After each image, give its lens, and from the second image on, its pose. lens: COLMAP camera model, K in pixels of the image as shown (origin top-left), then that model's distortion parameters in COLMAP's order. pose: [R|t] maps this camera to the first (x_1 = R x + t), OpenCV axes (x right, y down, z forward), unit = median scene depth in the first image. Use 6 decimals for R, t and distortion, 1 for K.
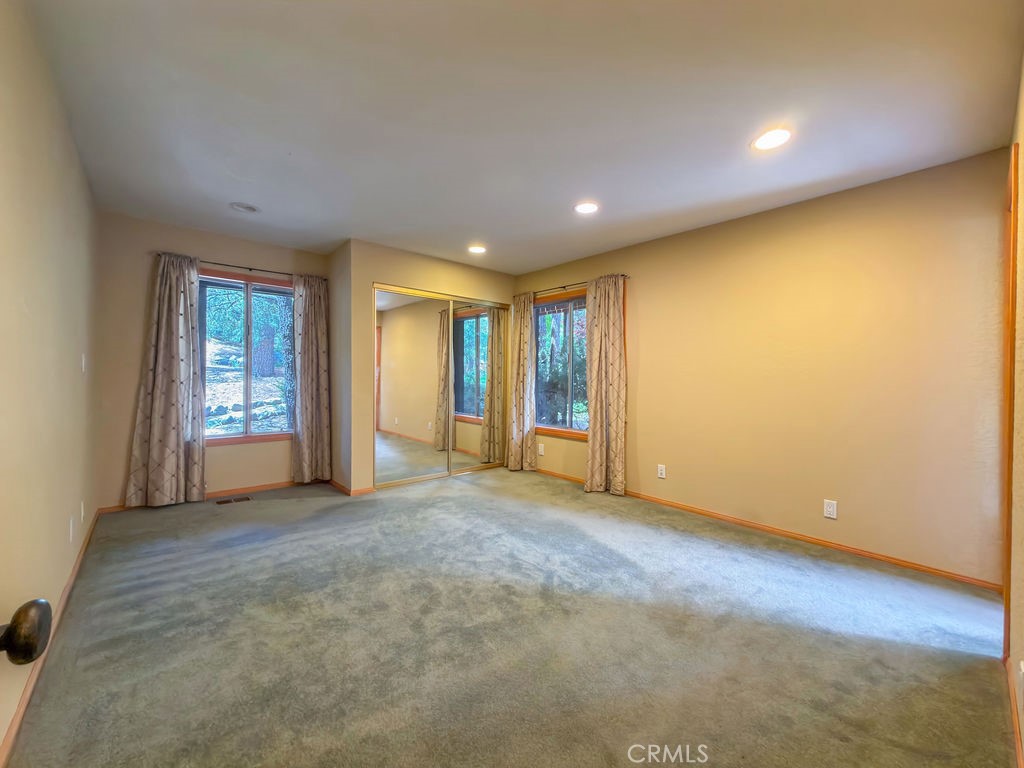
lens RADIAL K [[409.1, 0, 512.0], [0, 409.1, 384.0], [0, 0, 1]] dist [-0.000471, -0.000036]
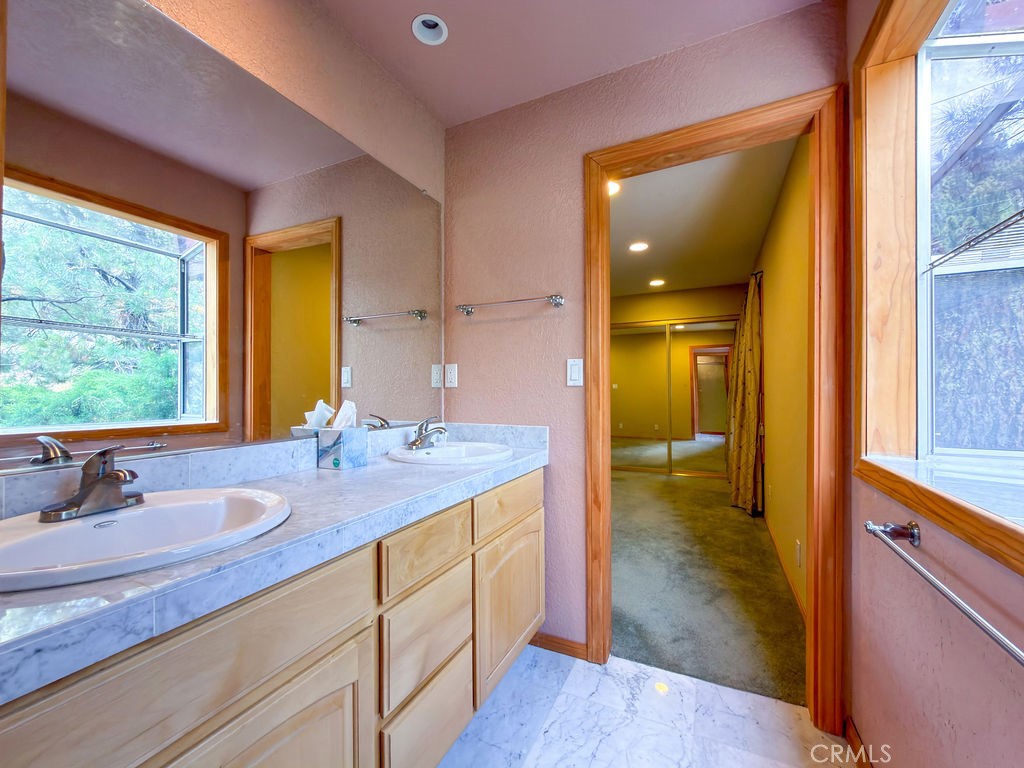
lens RADIAL K [[409.1, 0, 512.0], [0, 409.1, 384.0], [0, 0, 1]] dist [-0.000471, -0.000036]
pose [[0.382555, -0.015743, -0.923799, 1.047106], [-0.017245, 0.999559, -0.024176, 0.010413], [0.923772, 0.025180, 0.382114, 0.164365]]
